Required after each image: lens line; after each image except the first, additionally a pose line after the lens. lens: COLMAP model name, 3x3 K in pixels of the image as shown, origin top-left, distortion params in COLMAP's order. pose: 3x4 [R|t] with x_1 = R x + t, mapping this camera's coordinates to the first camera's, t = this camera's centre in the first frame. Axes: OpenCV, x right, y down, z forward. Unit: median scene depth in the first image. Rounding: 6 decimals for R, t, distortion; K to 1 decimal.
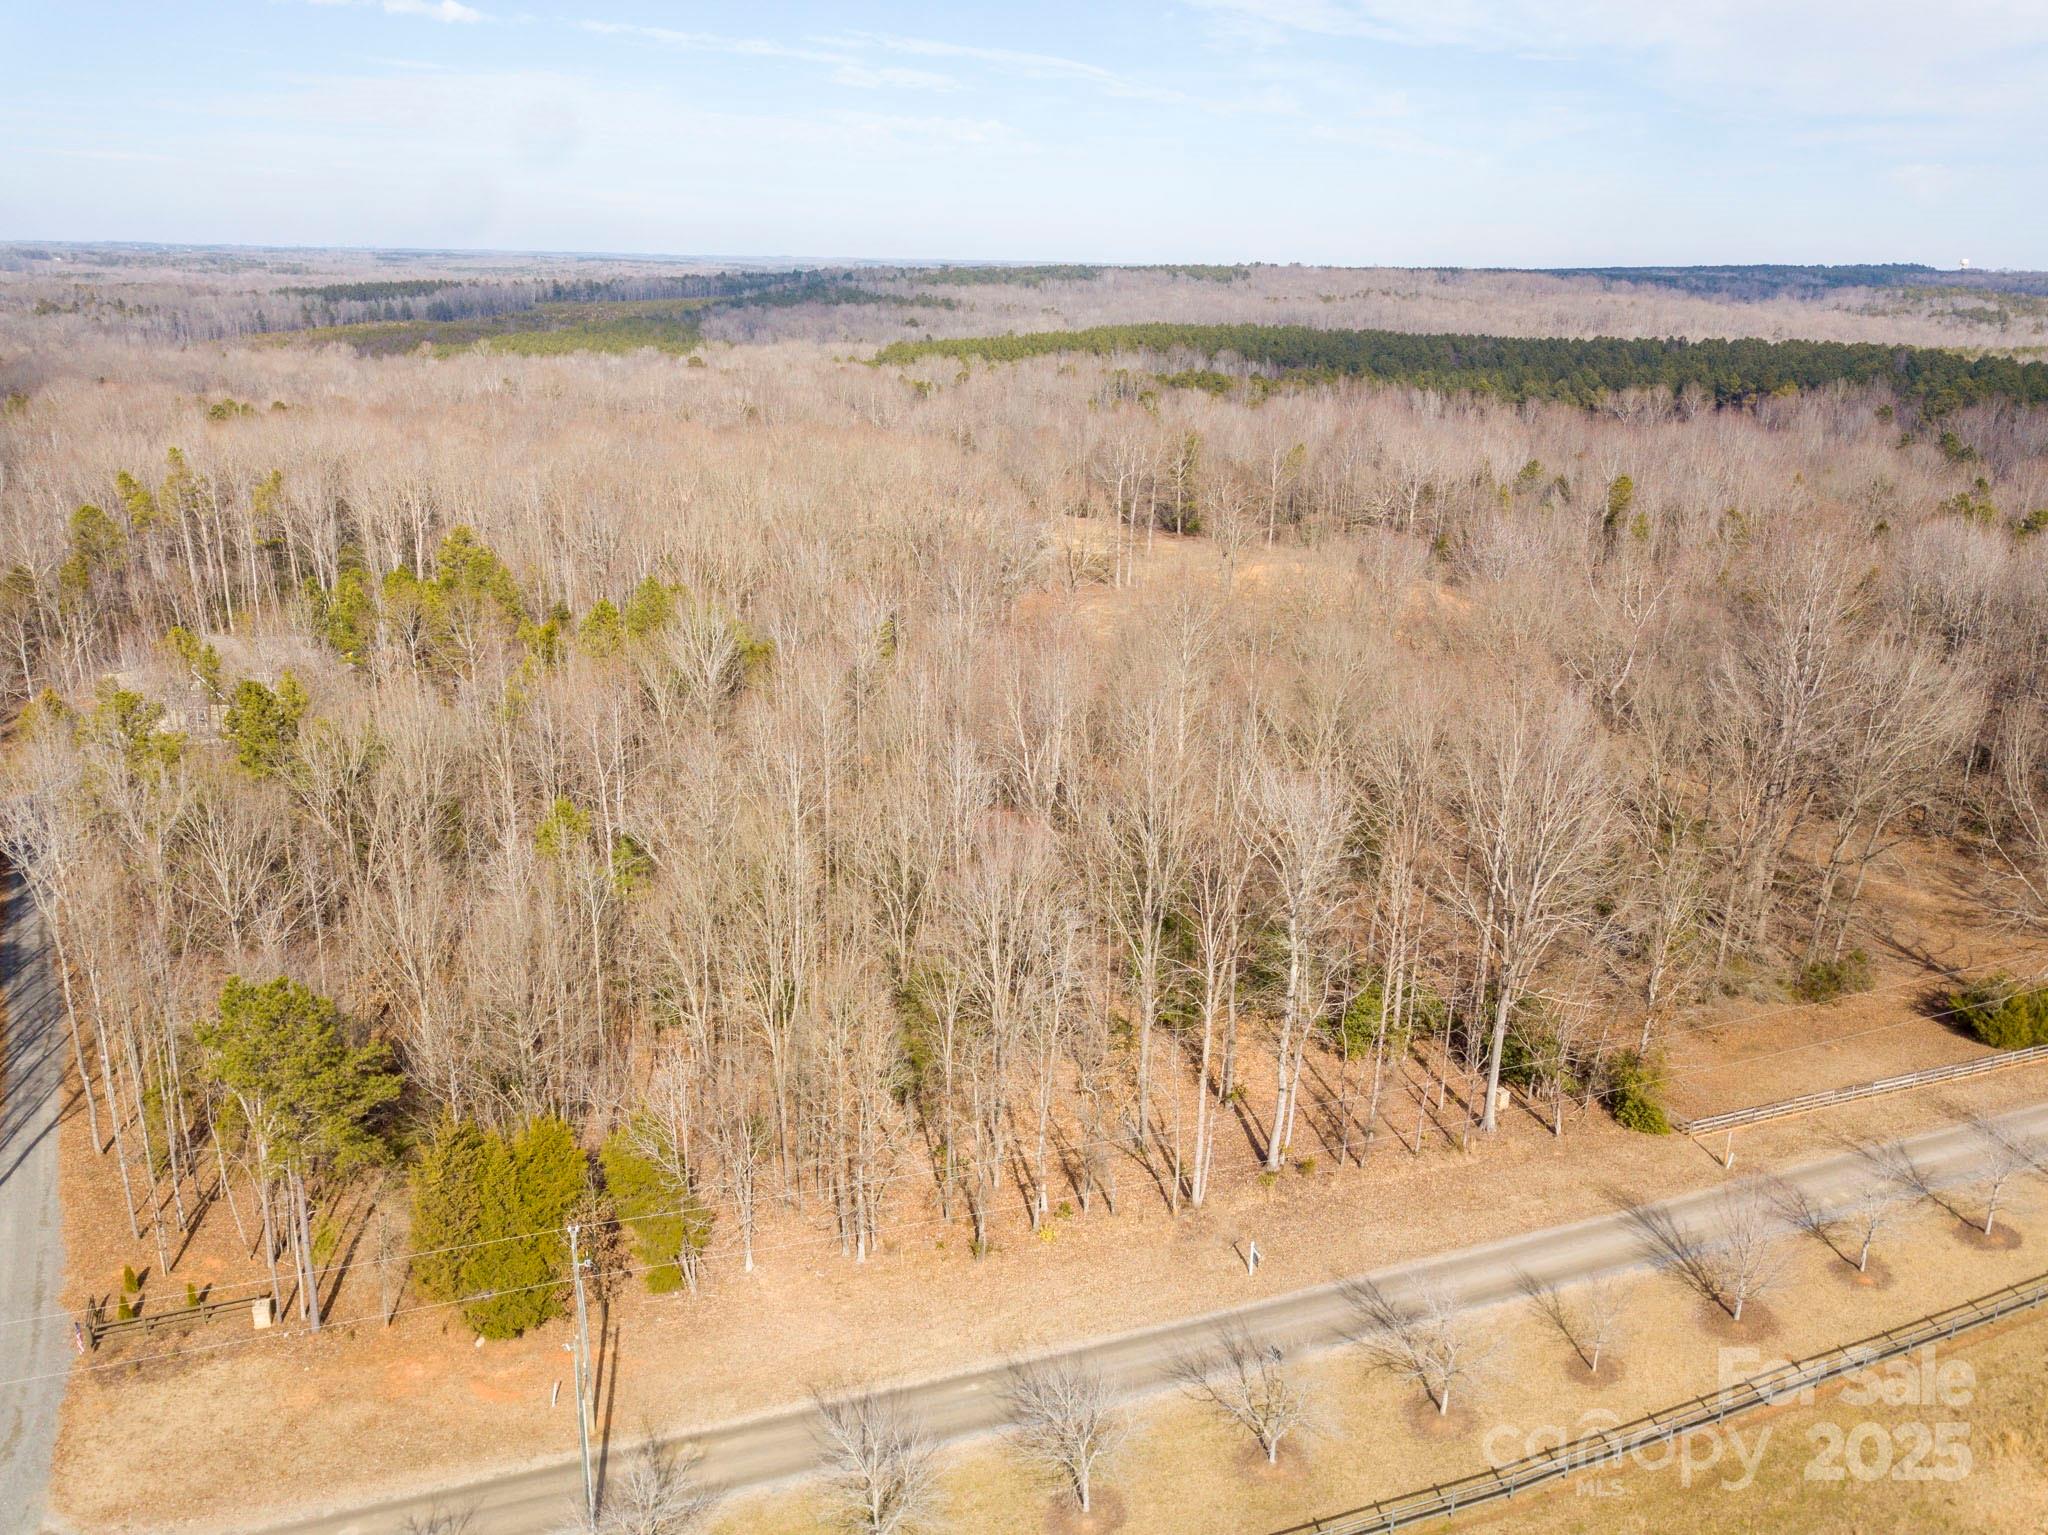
lens RADIAL K [[1546.4, 0, 1013.8], [0, 1546.4, 781.9], [0, 0, 1]] dist [0.001349, 0.012764]
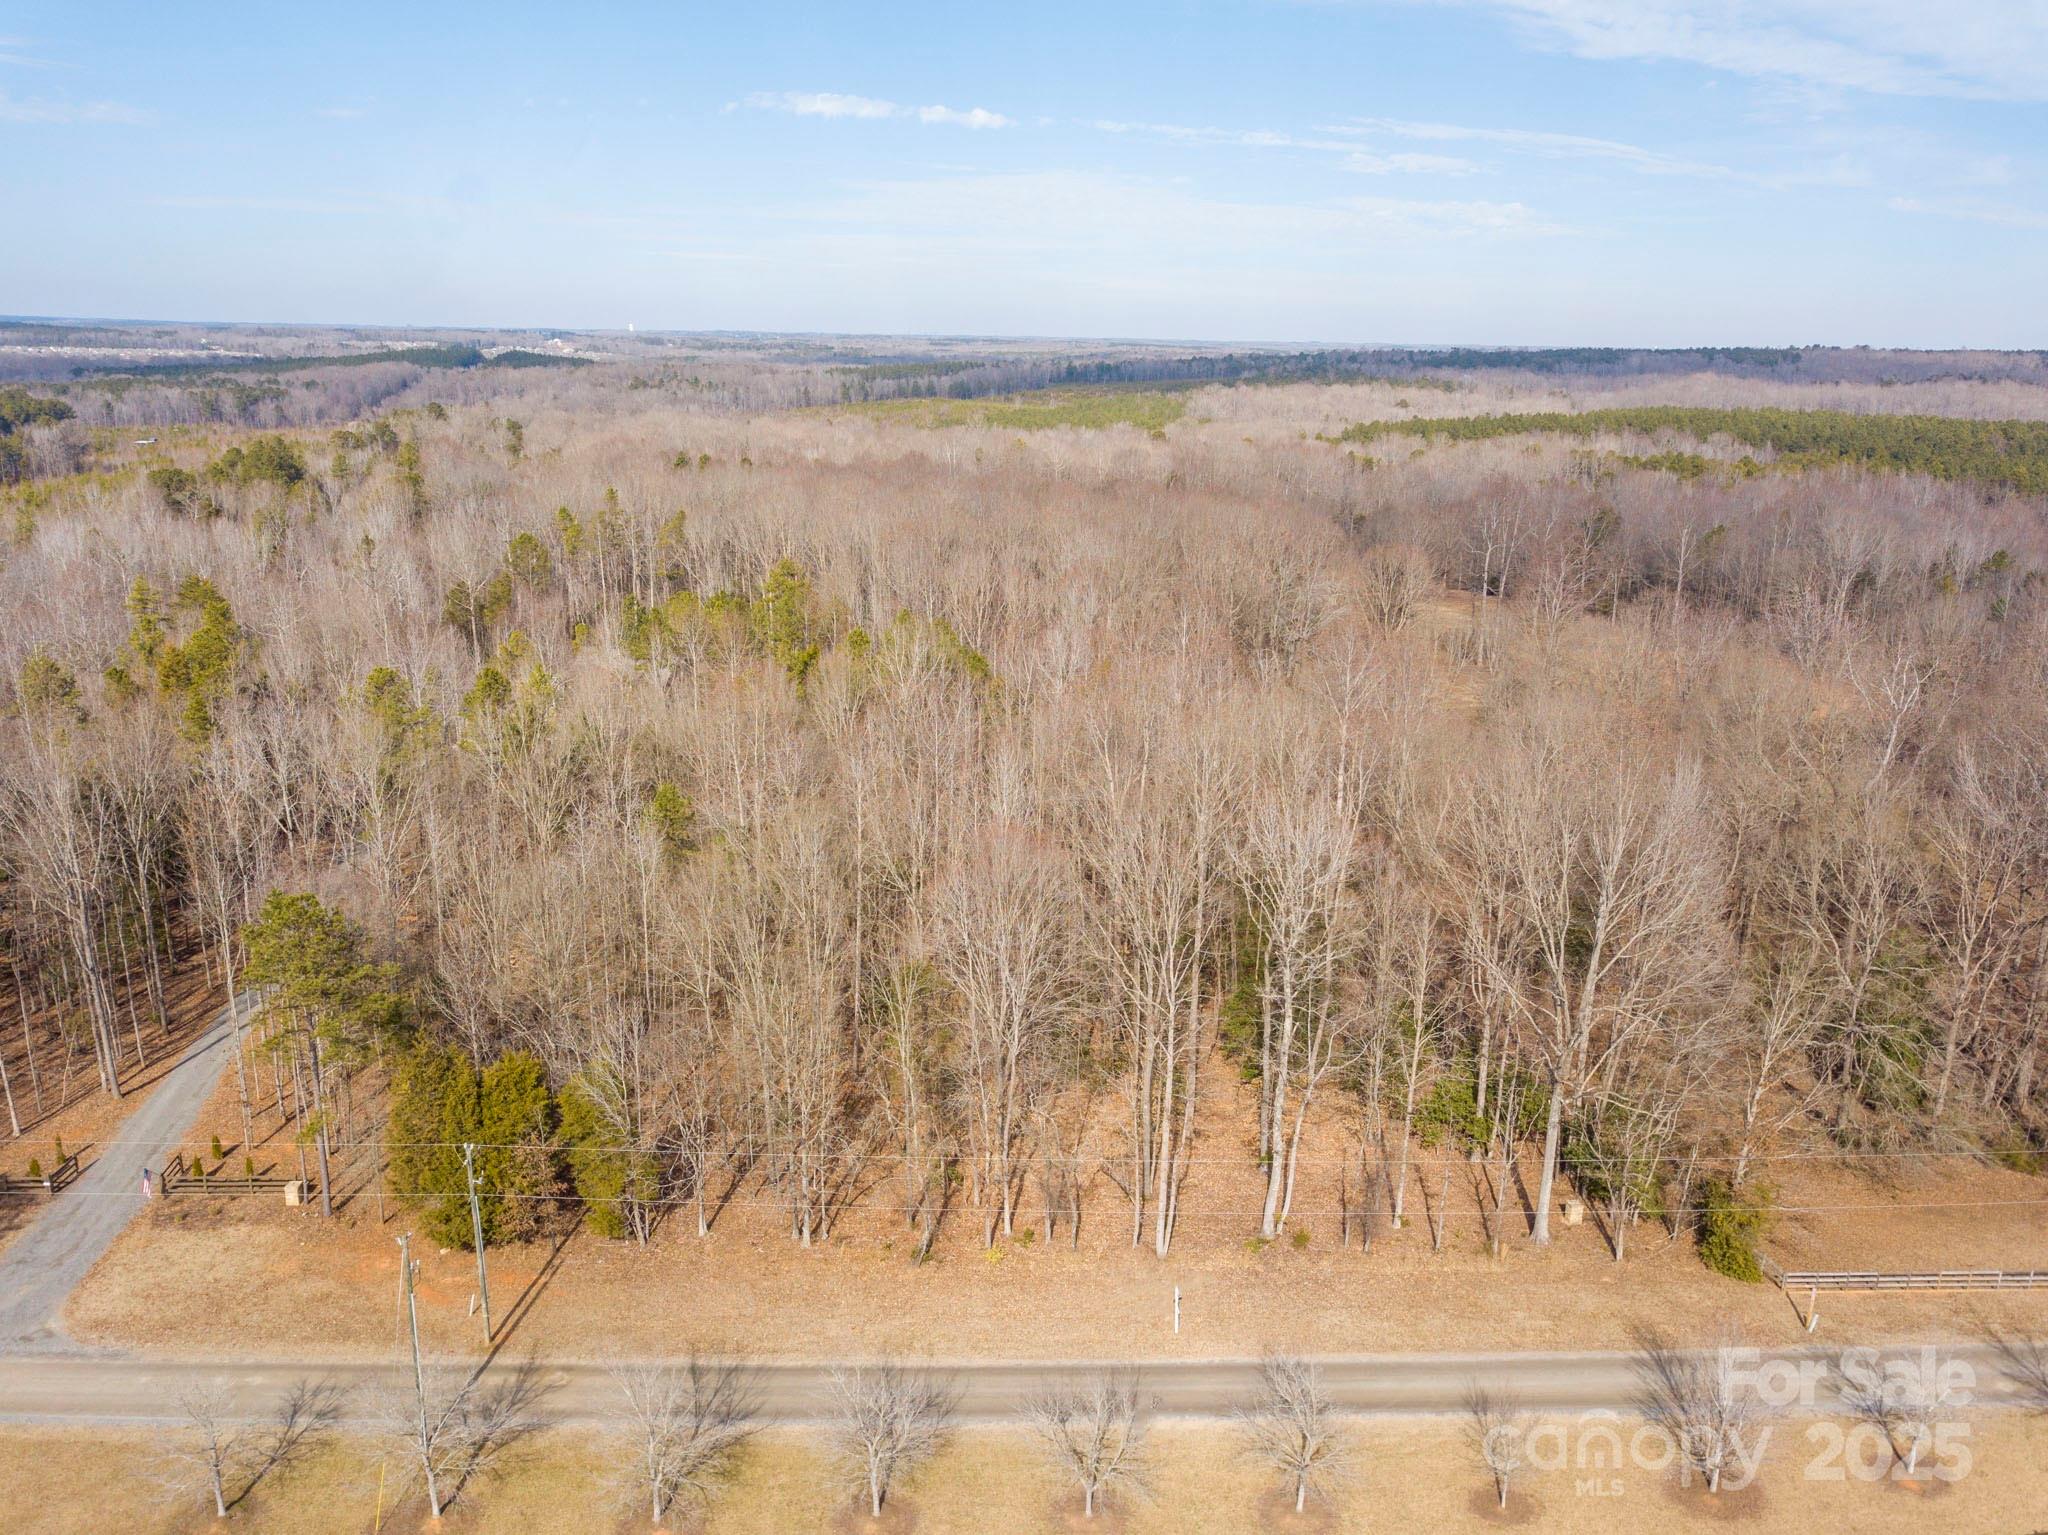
lens RADIAL K [[1546.4, 0, 1022.8], [0, 1546.4, 757.1], [0, 0, 1]] dist [0.001349, 0.012764]
pose [[0.949835, 0.079960, -0.302357, 0.107330], [-0.099485, 0.993797, -0.049709, 0.007961], [0.296507, 0.077296, 0.951898, 0.013370]]
